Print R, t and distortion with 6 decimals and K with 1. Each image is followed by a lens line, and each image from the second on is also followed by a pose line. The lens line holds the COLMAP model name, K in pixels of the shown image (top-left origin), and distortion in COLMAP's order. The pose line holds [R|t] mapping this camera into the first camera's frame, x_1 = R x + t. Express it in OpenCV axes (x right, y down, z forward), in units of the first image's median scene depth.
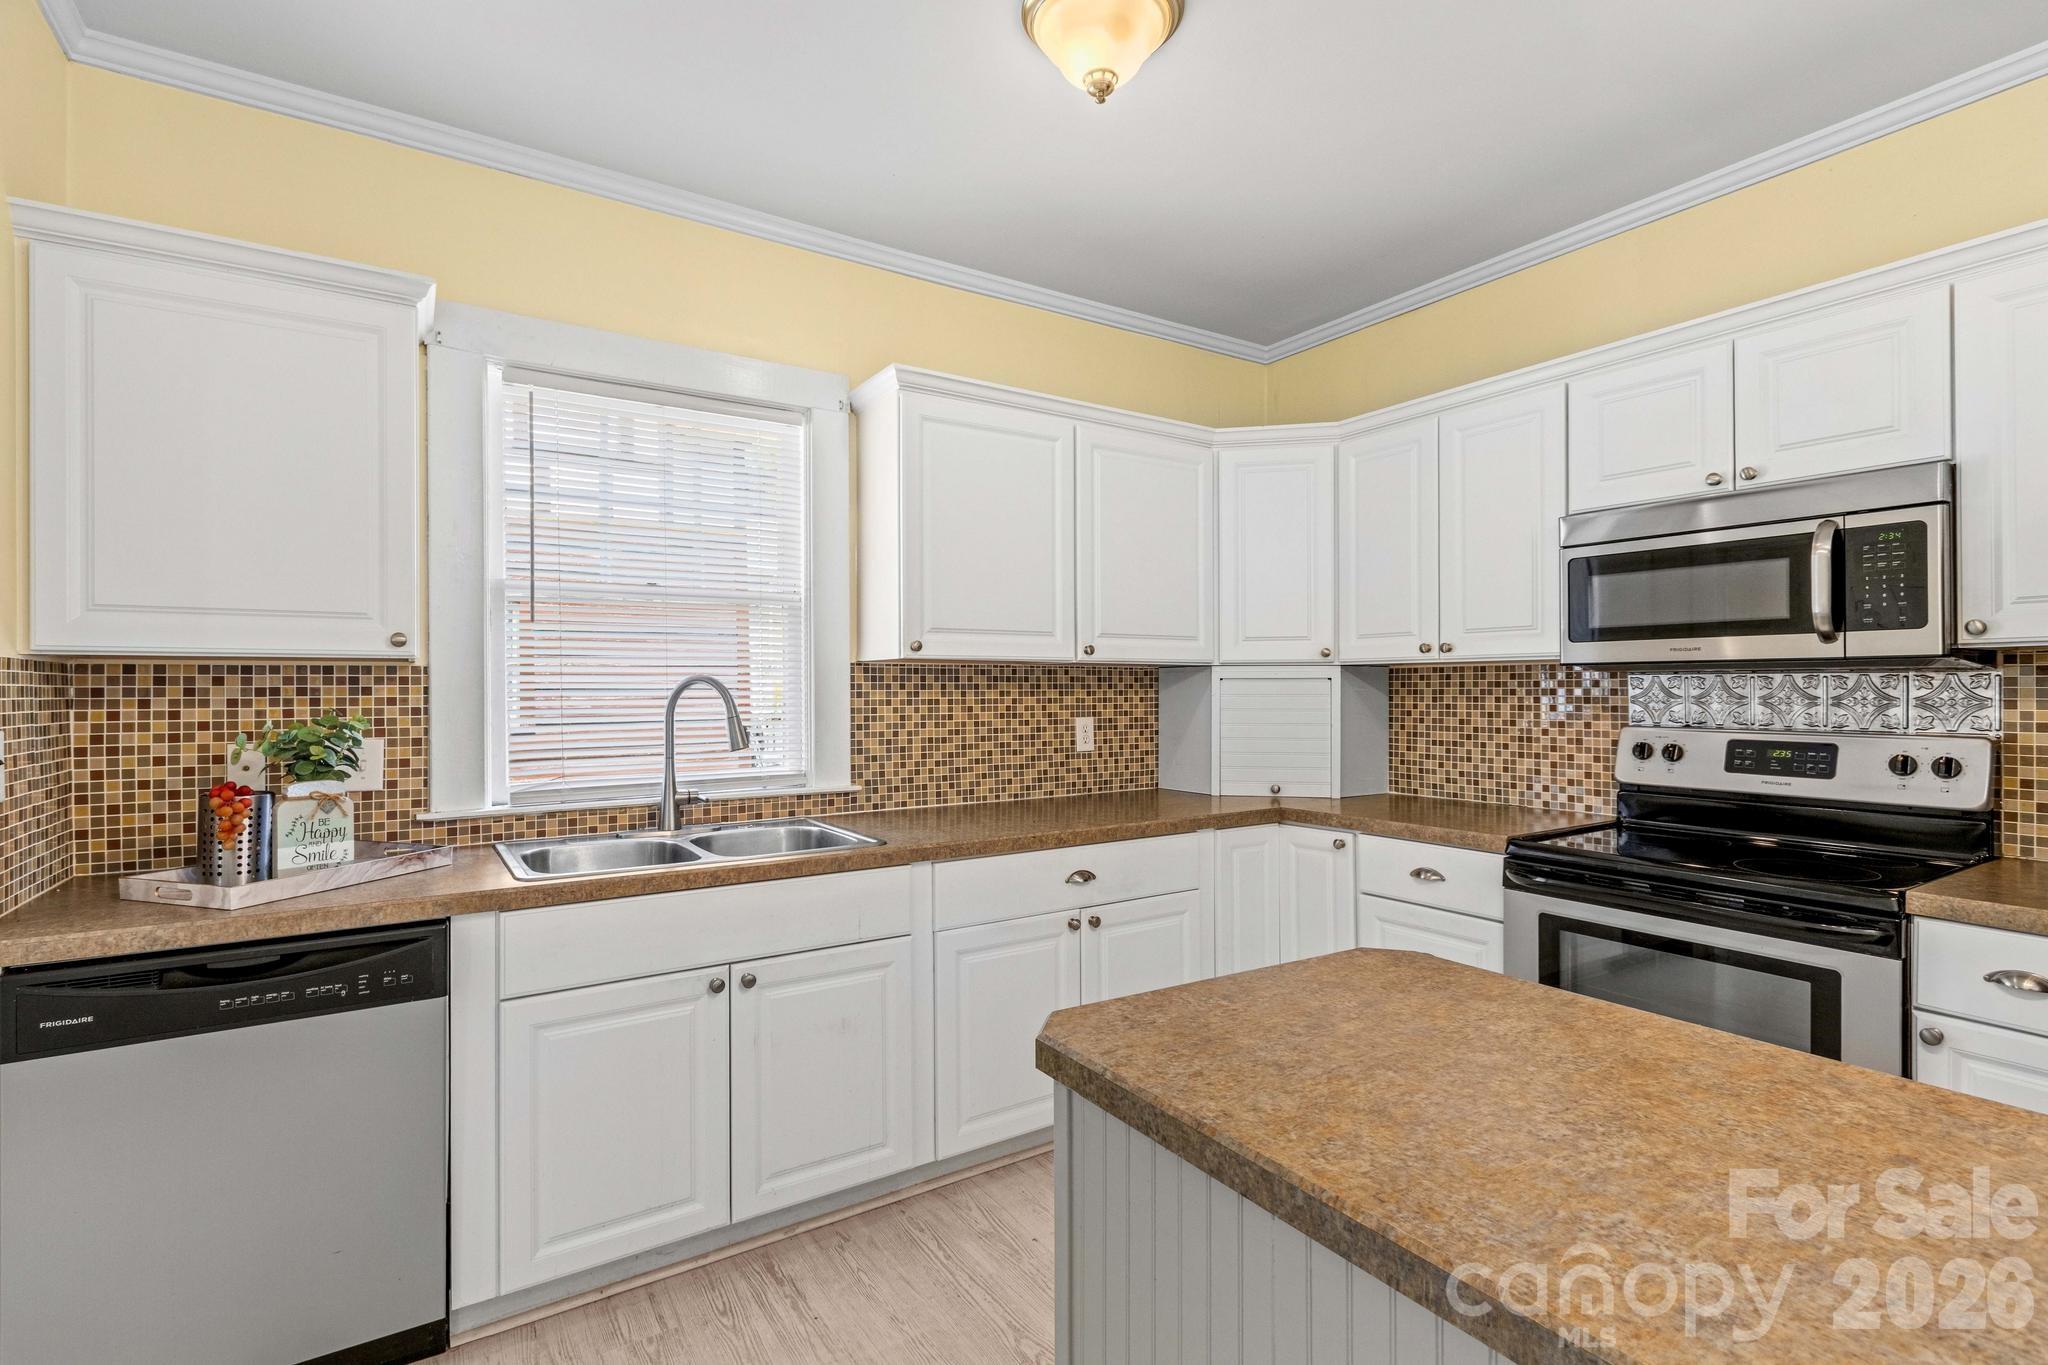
lens RADIAL K [[959.0, 0, 993.3], [0, 959.0, 689.5], [0, 0, 1]] dist [0.008223, -0.002902]
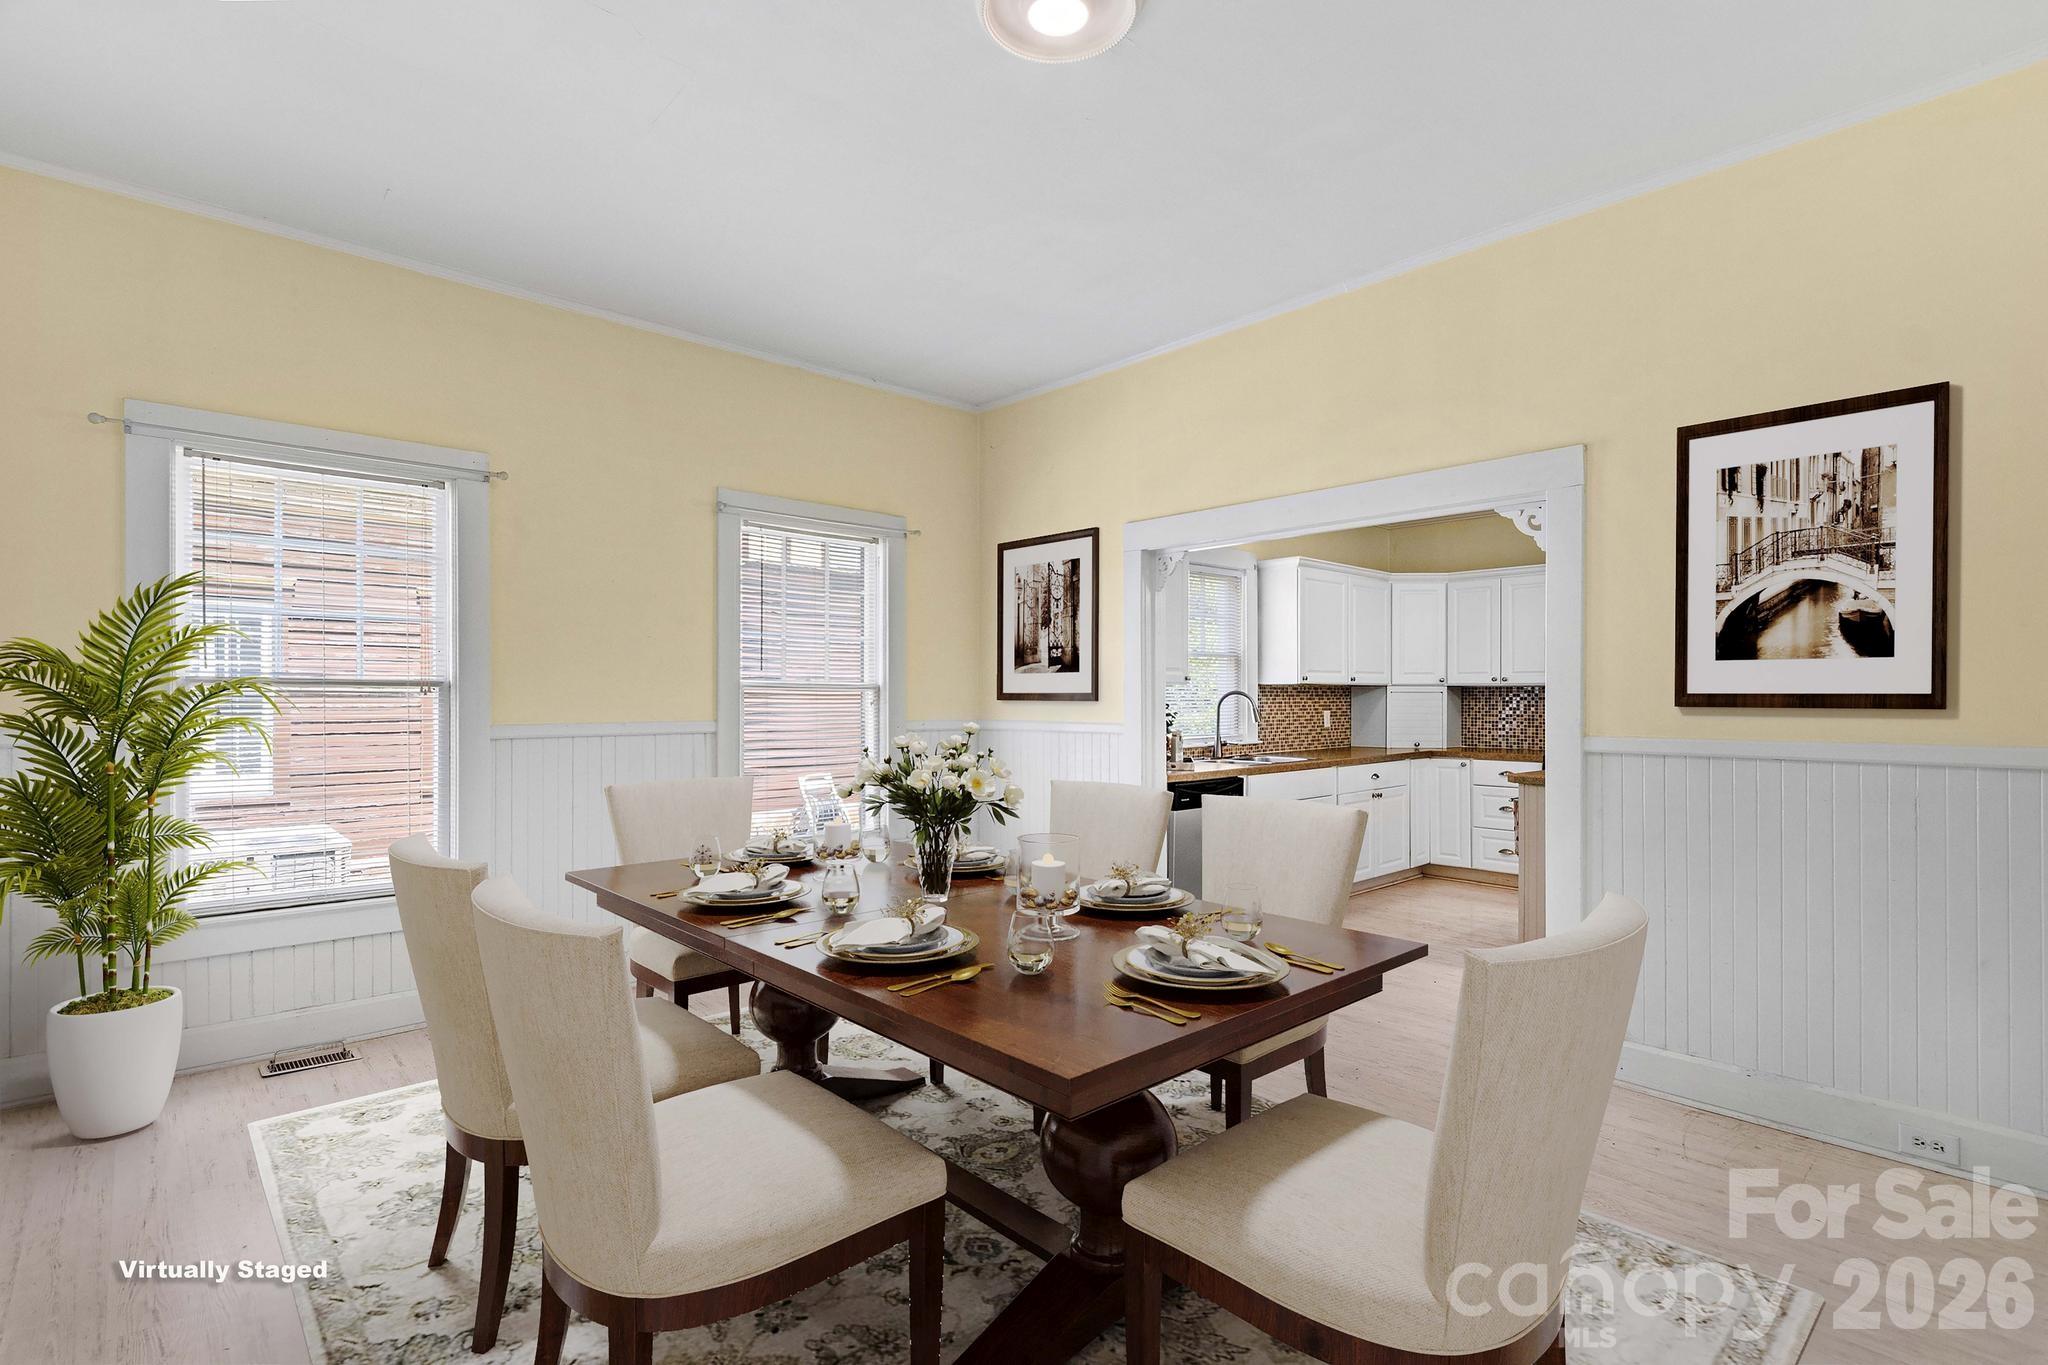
lens RADIAL K [[959.0, 0, 986.9], [0, 959.0, 707.7], [0, 0, 1]] dist [0.008223, -0.002902]
pose [[0.988005, 0.000625, 0.154421, -1.121933], [-0.002624, 0.999915, 0.012744, -0.002025], [-0.154400, -0.012996, 0.987923, -1.098048]]
